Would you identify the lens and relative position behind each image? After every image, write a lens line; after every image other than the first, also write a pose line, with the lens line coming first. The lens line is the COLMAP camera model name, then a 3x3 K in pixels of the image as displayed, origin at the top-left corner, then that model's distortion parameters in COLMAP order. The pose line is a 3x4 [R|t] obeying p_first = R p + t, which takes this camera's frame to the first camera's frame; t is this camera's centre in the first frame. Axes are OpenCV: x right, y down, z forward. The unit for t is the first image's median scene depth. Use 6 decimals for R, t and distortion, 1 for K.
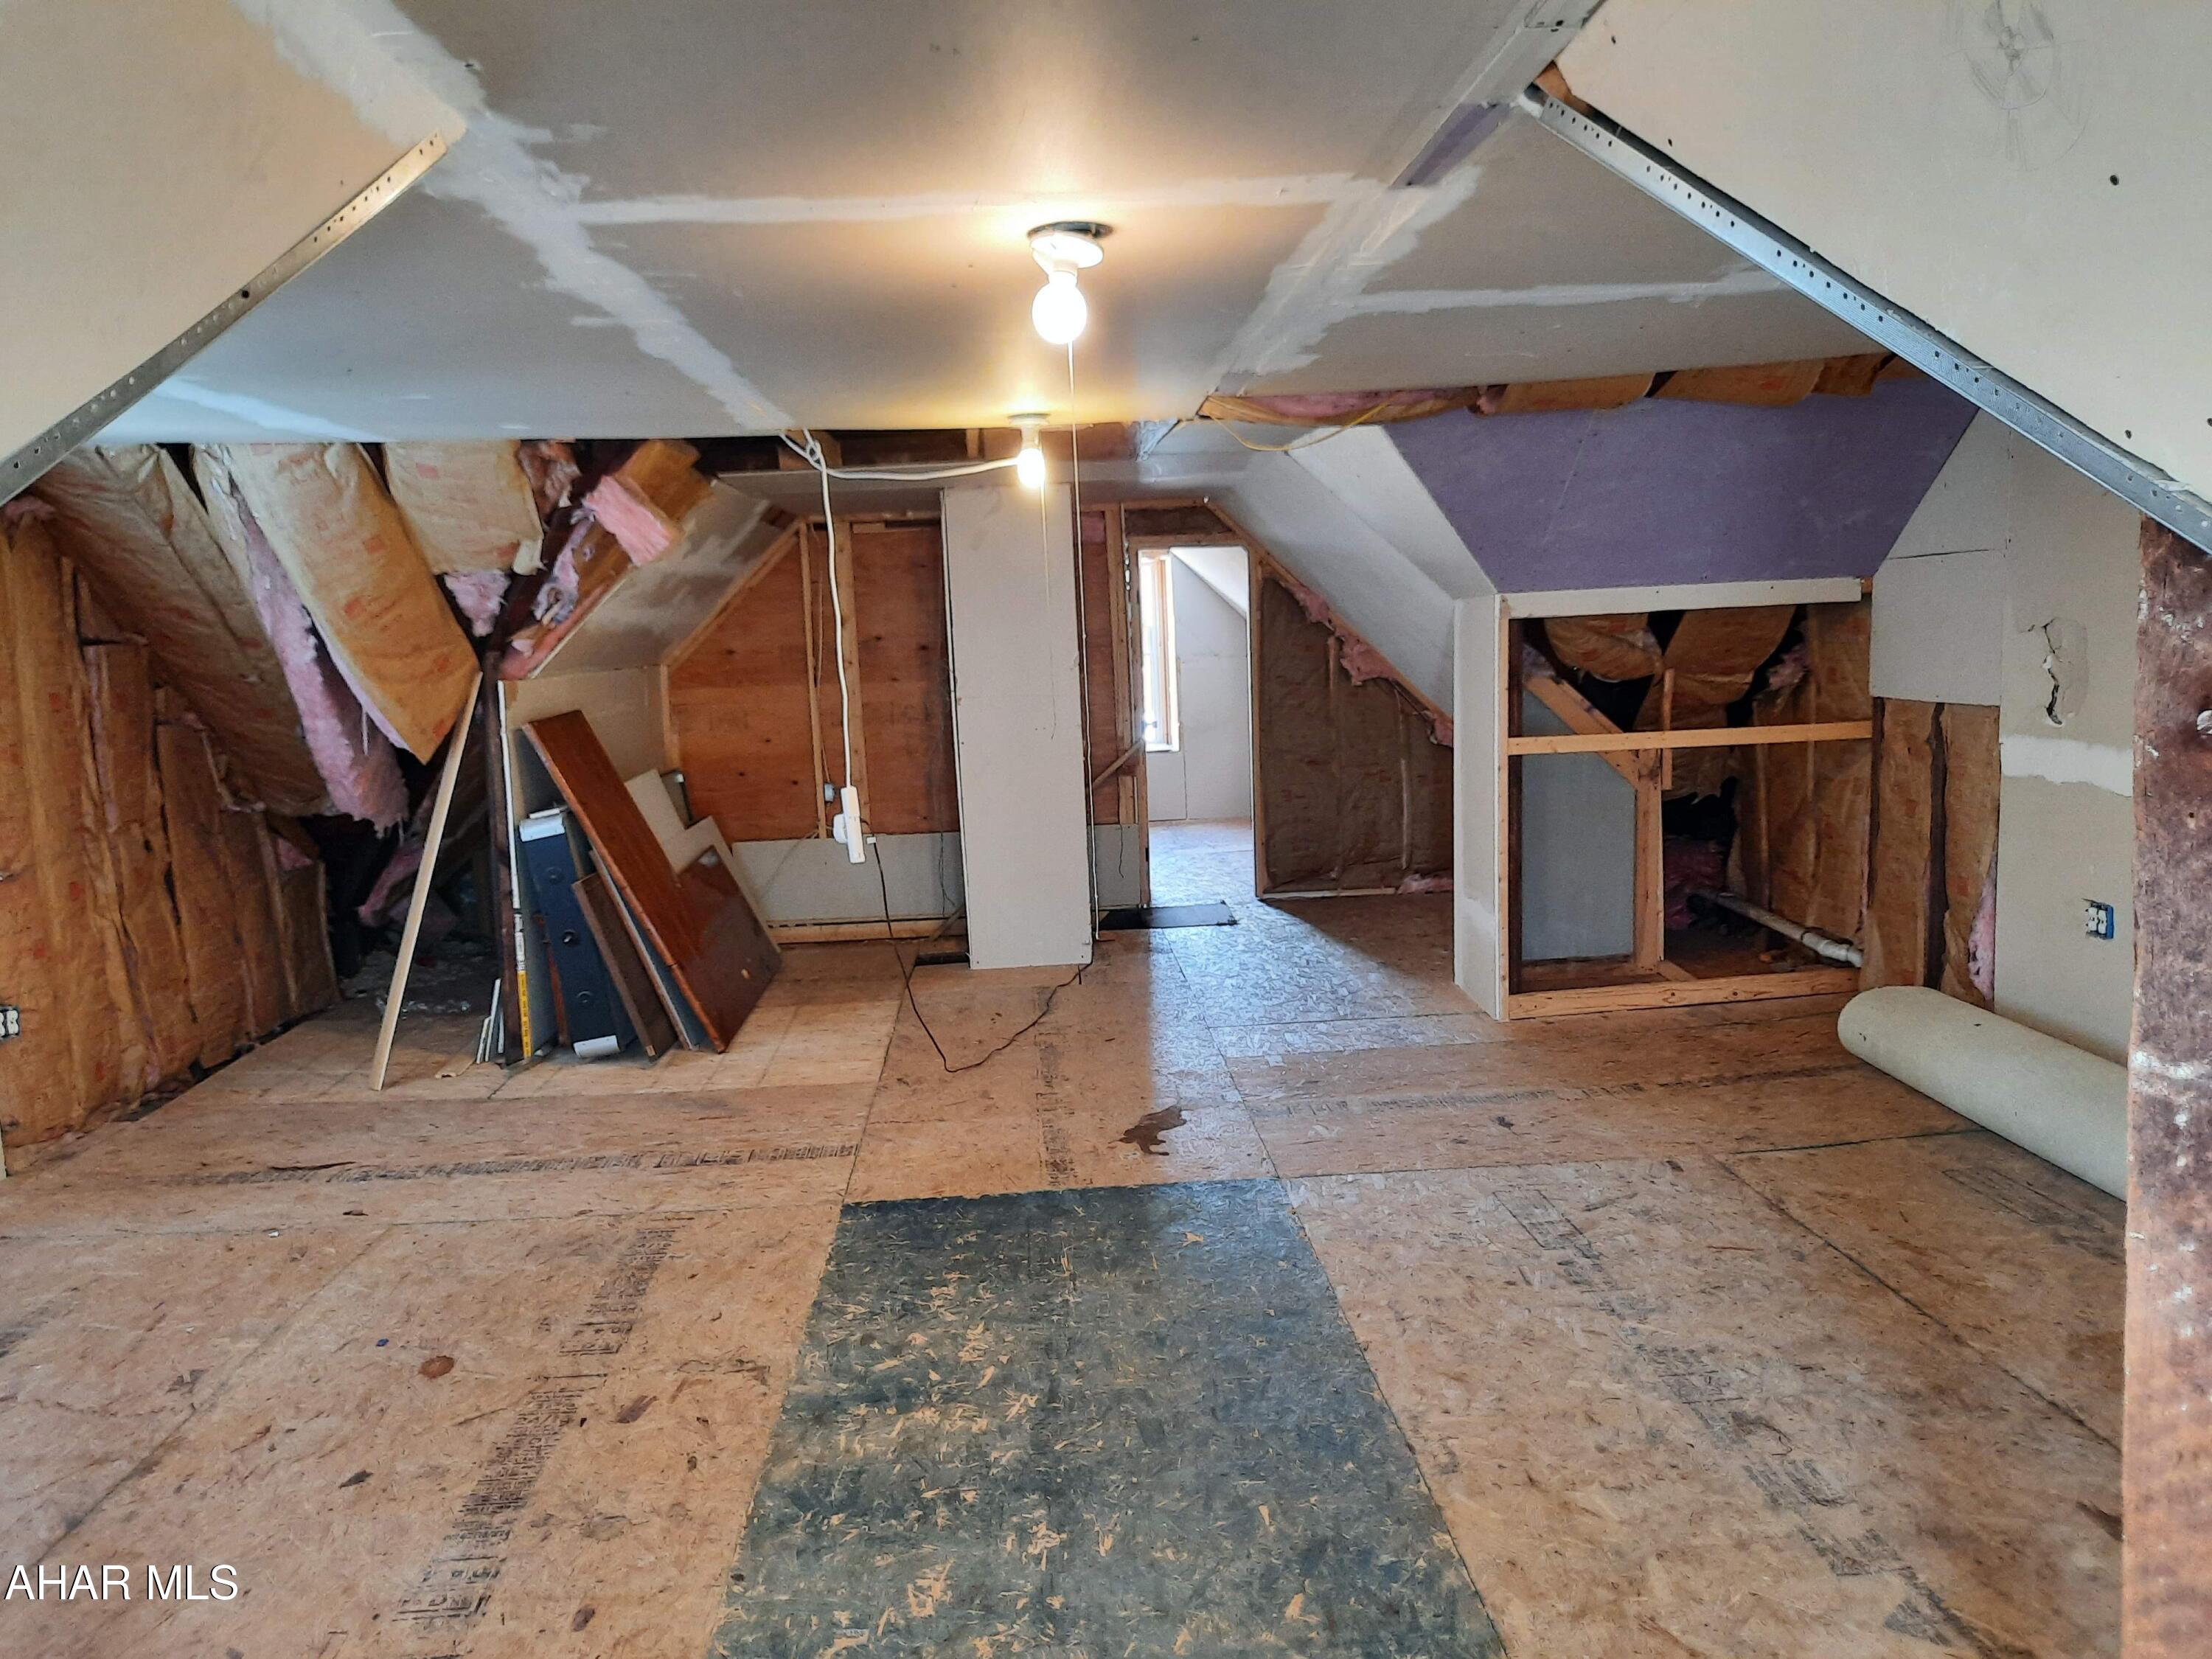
lens RADIAL K [[1623.5, 0, 1105.5], [0, 1623.5, 823.7], [0, 0, 1]] dist [0.018702, -0.014122]
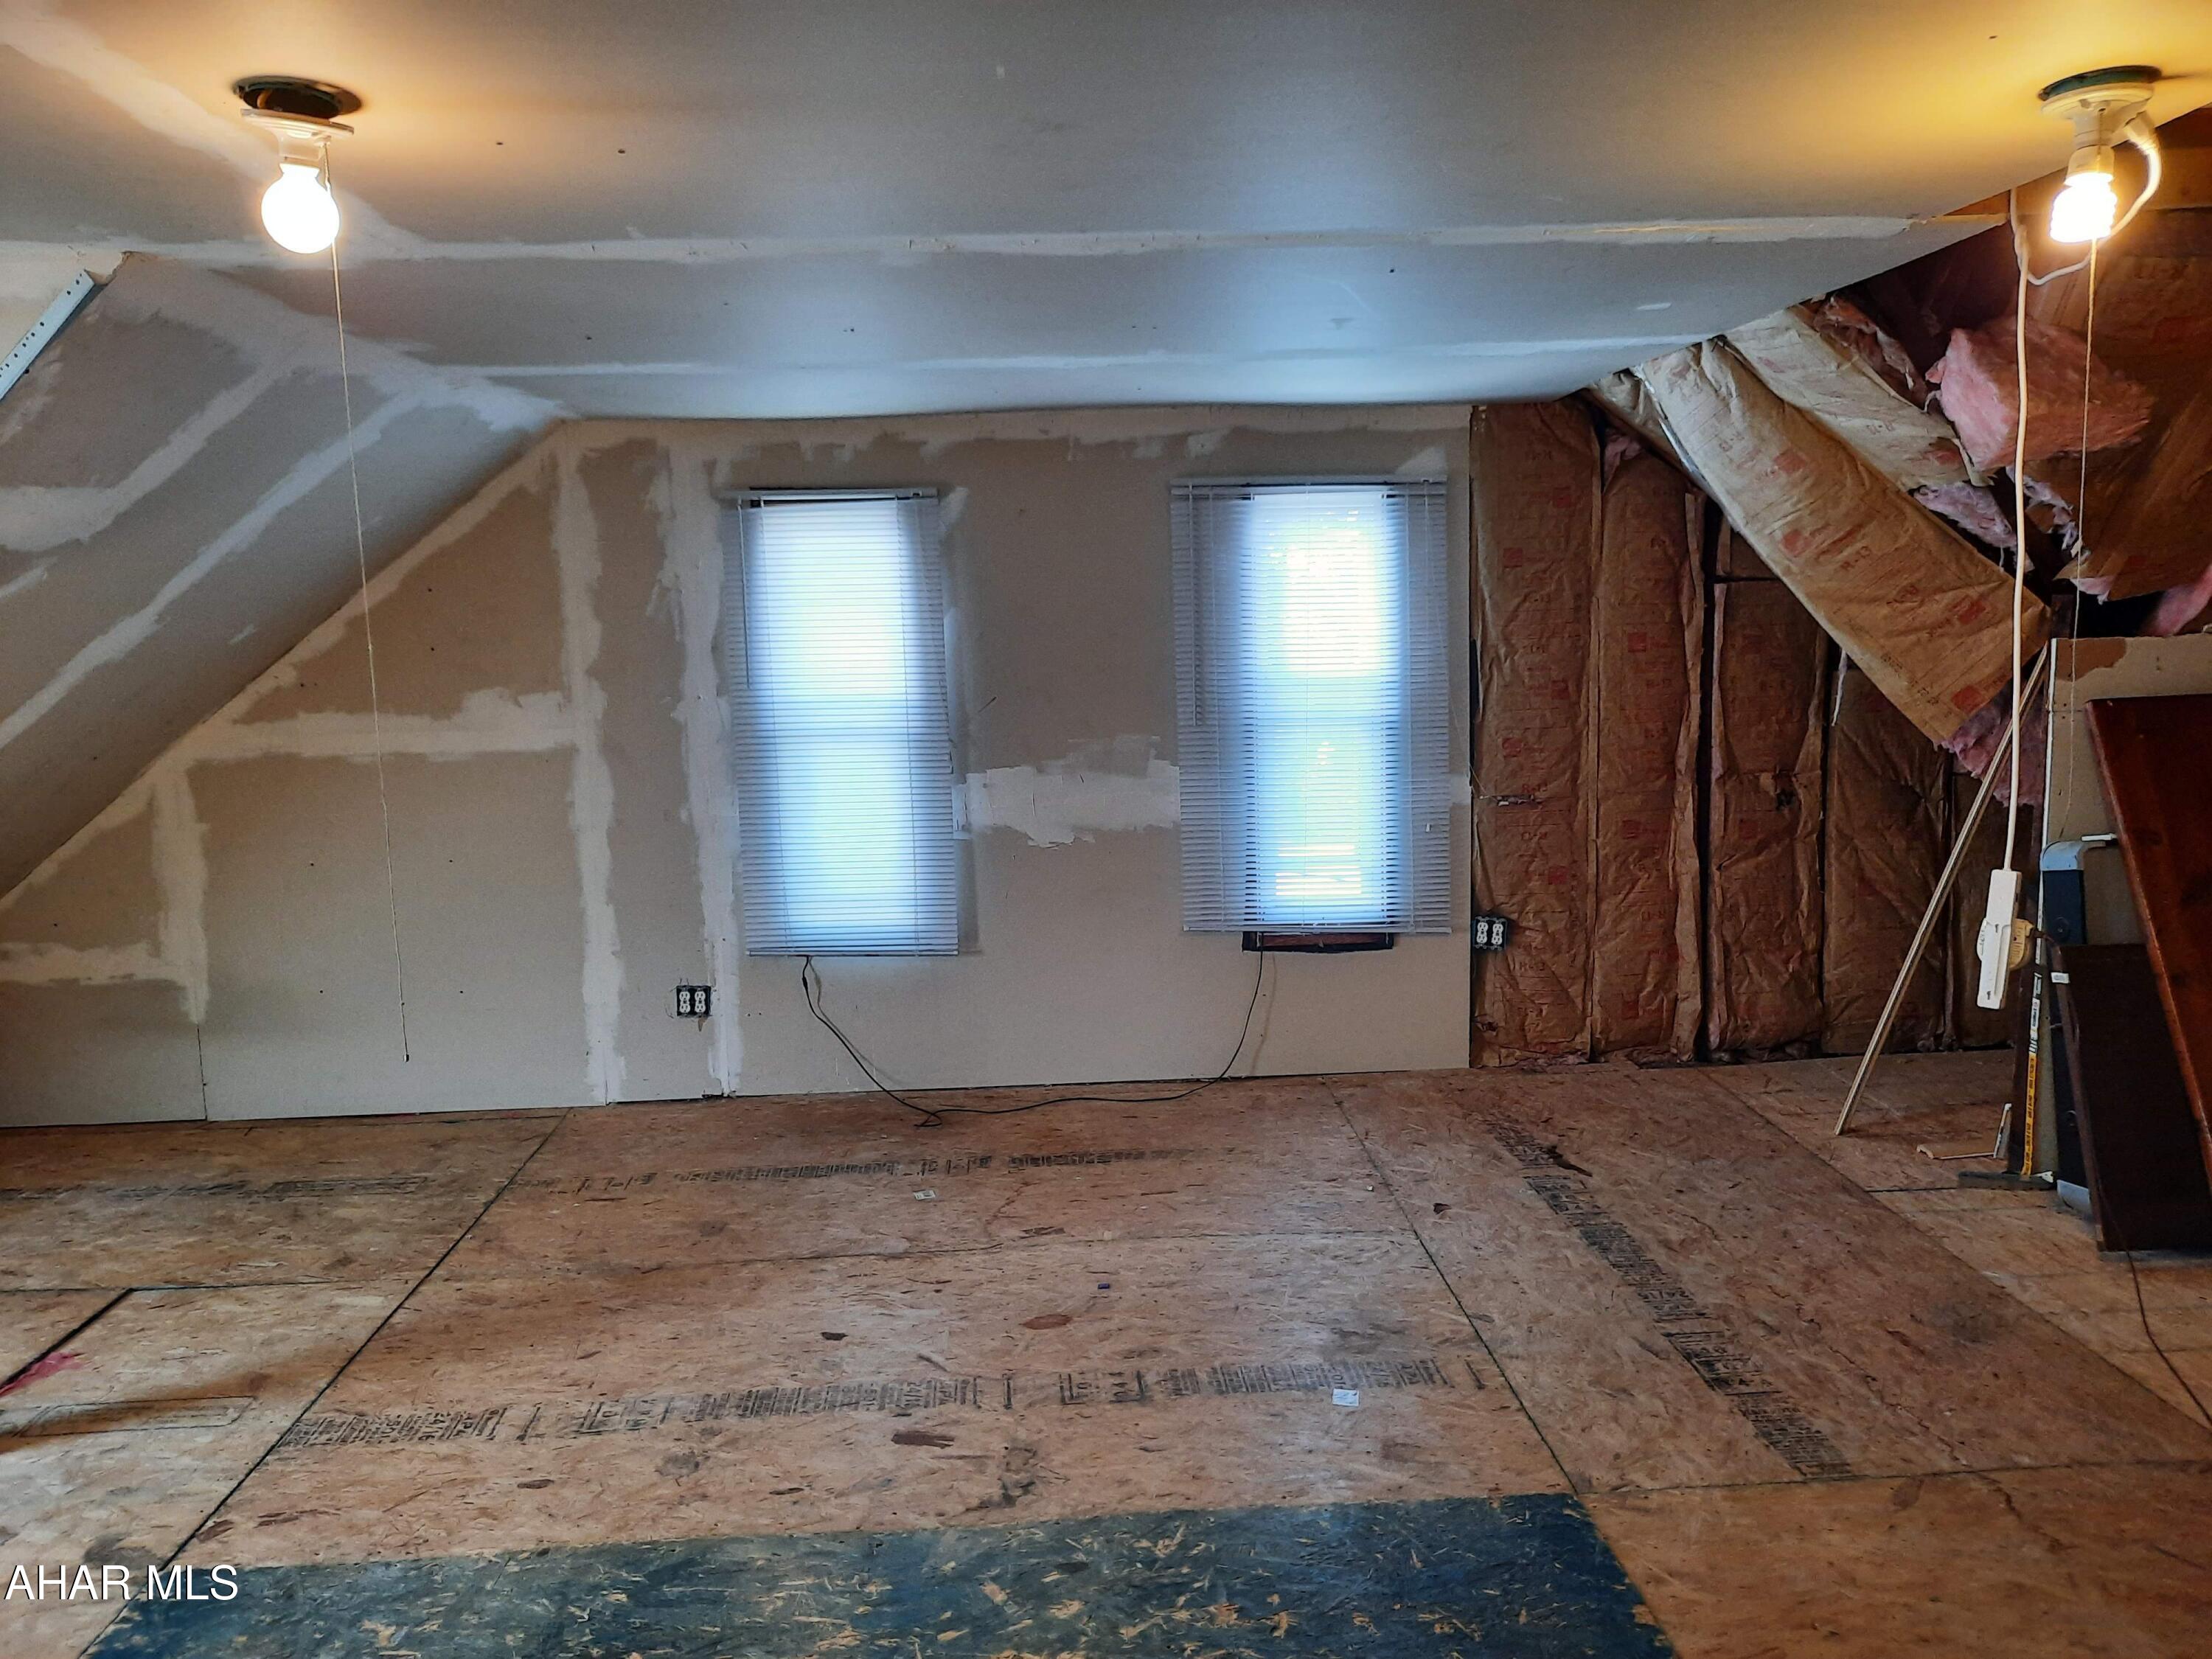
lens RADIAL K [[1623.5, 0, 1106.1], [0, 1623.5, 826.6], [0, 0, 1]] dist [0.018702, -0.014122]
pose [[-0.003662, 0.162101, -0.986767, 0.405124], [-0.092899, 0.982452, 0.161737, -0.103756], [0.995669, 0.092262, 0.011462, 0.744195]]
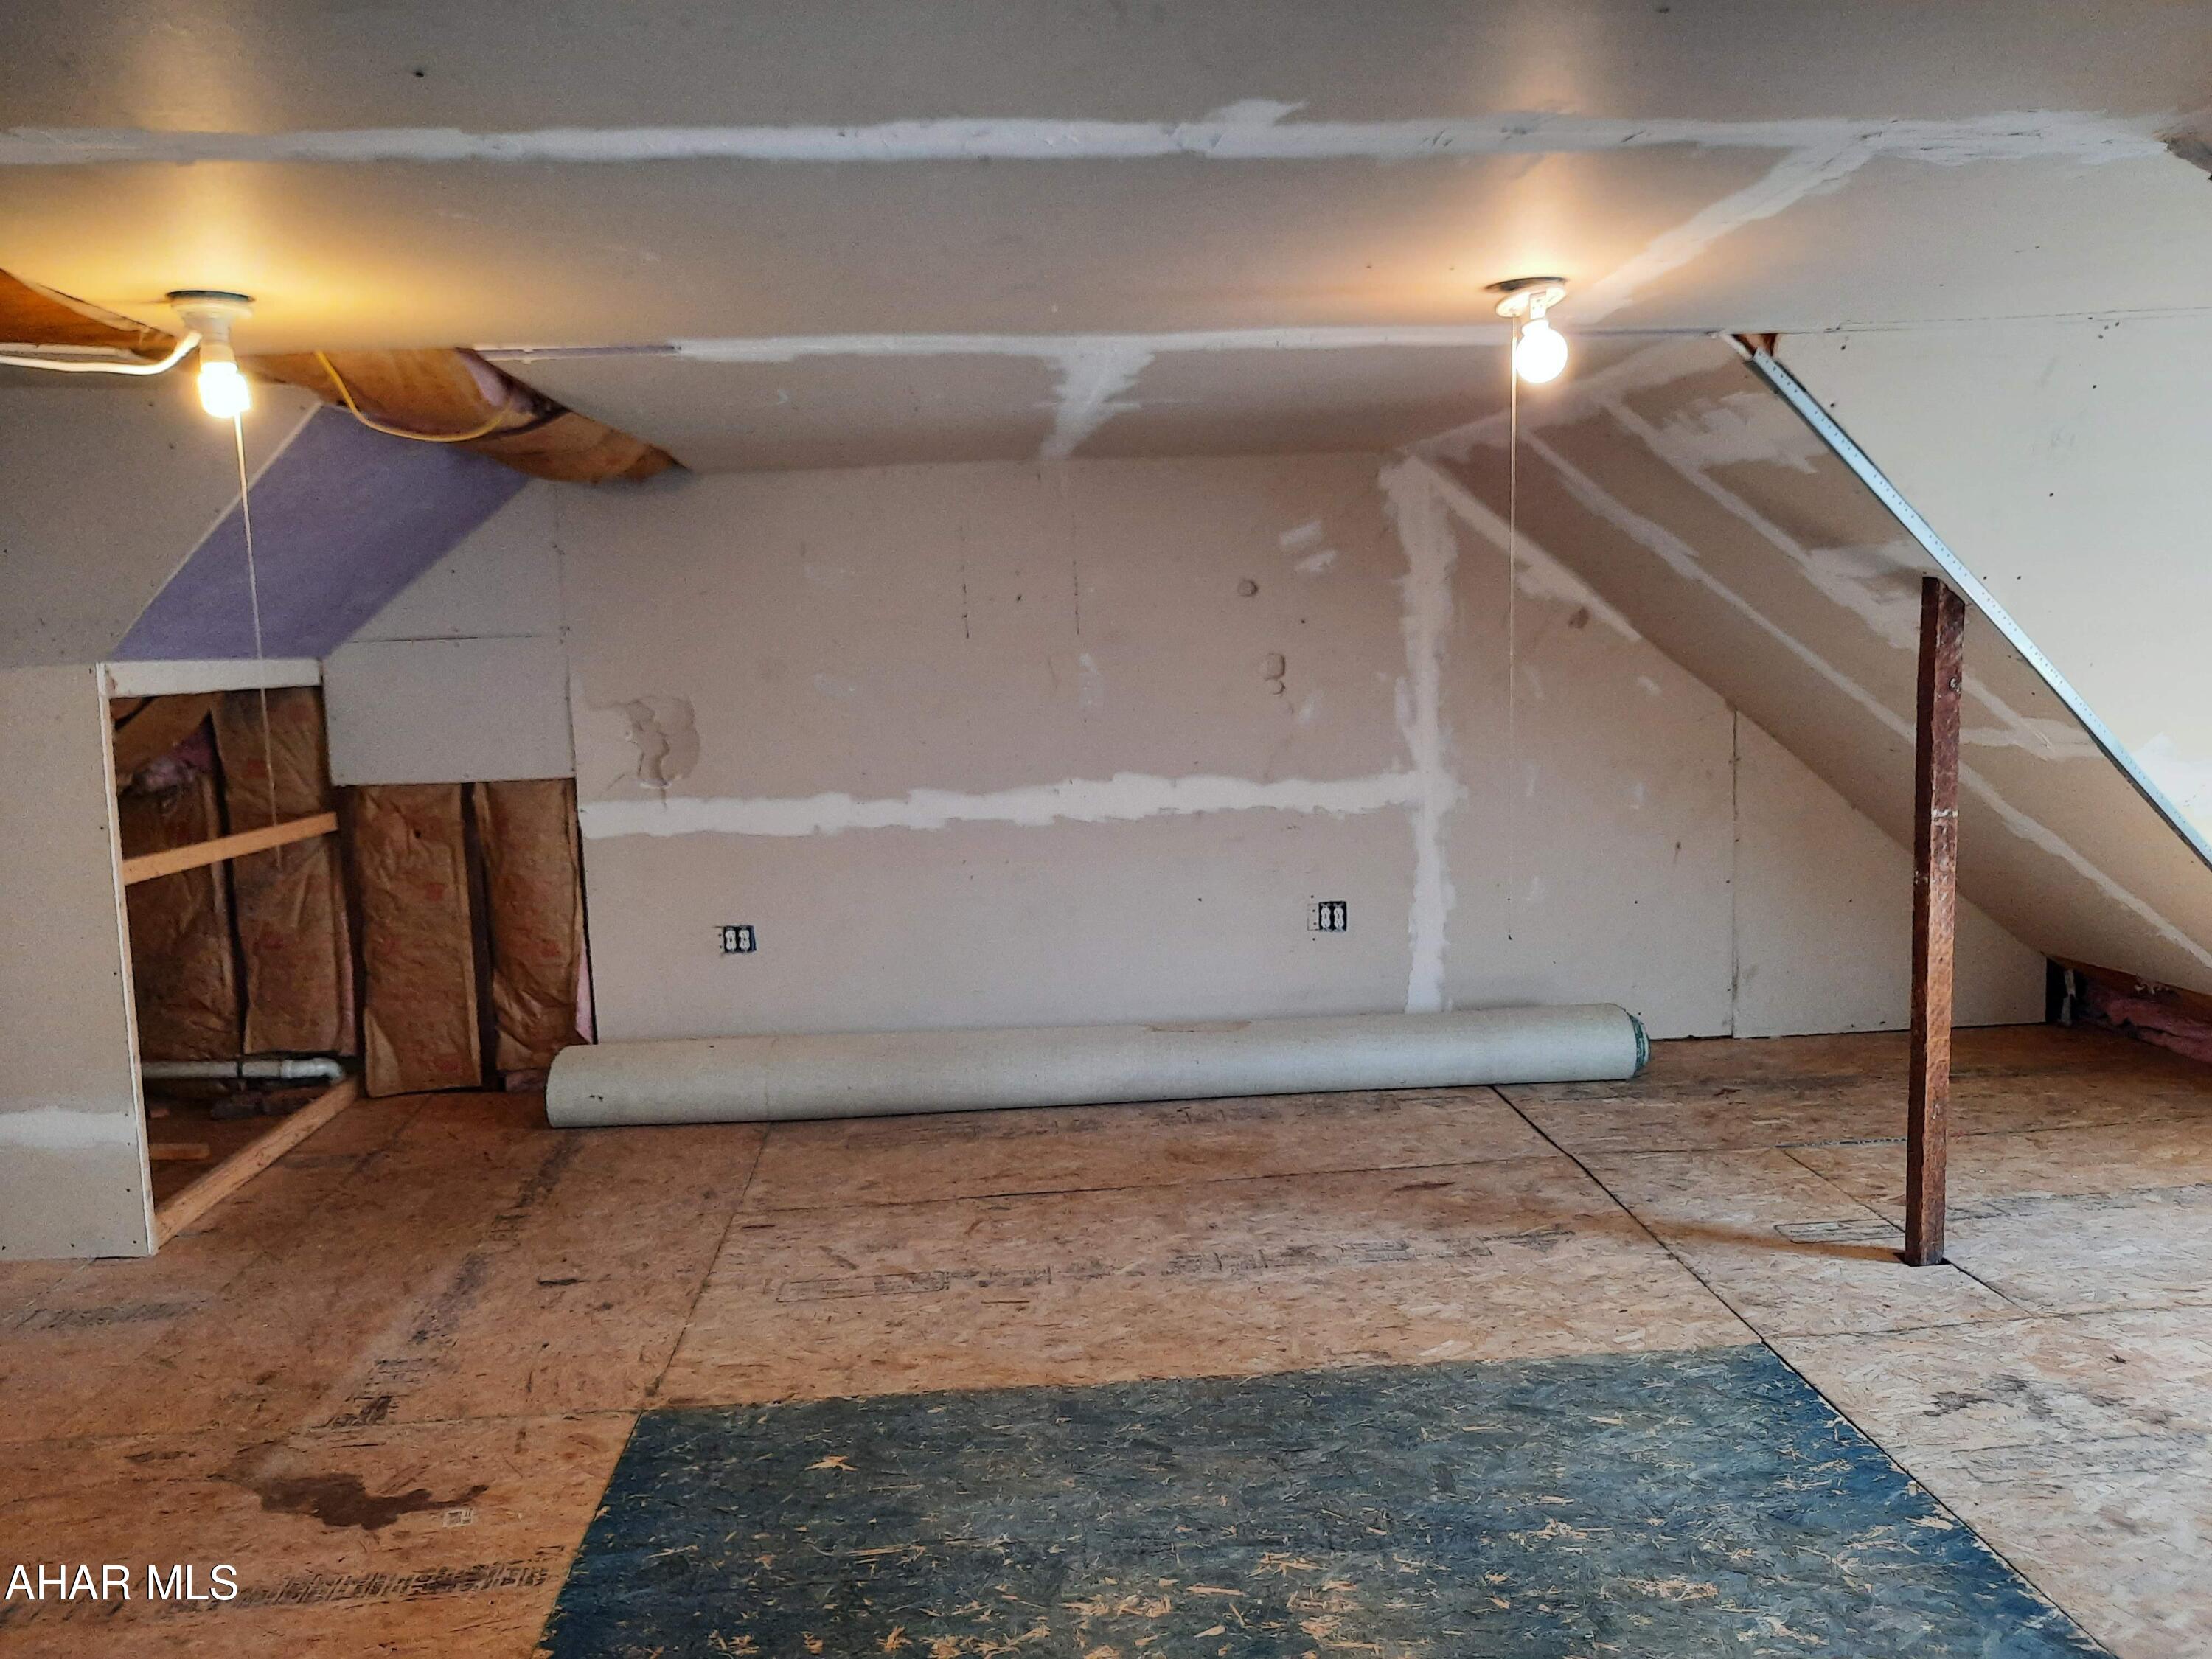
lens RADIAL K [[1623.5, 0, 1103.9], [0, 1623.5, 839.6], [0, 0, 1]] dist [0.018702, -0.014122]
pose [[-0.017582, -0.073962, 0.997106, -0.606906], [0.150013, 0.985777, 0.075767, -0.066002], [-0.988528, 0.150911, -0.006236, 0.724368]]
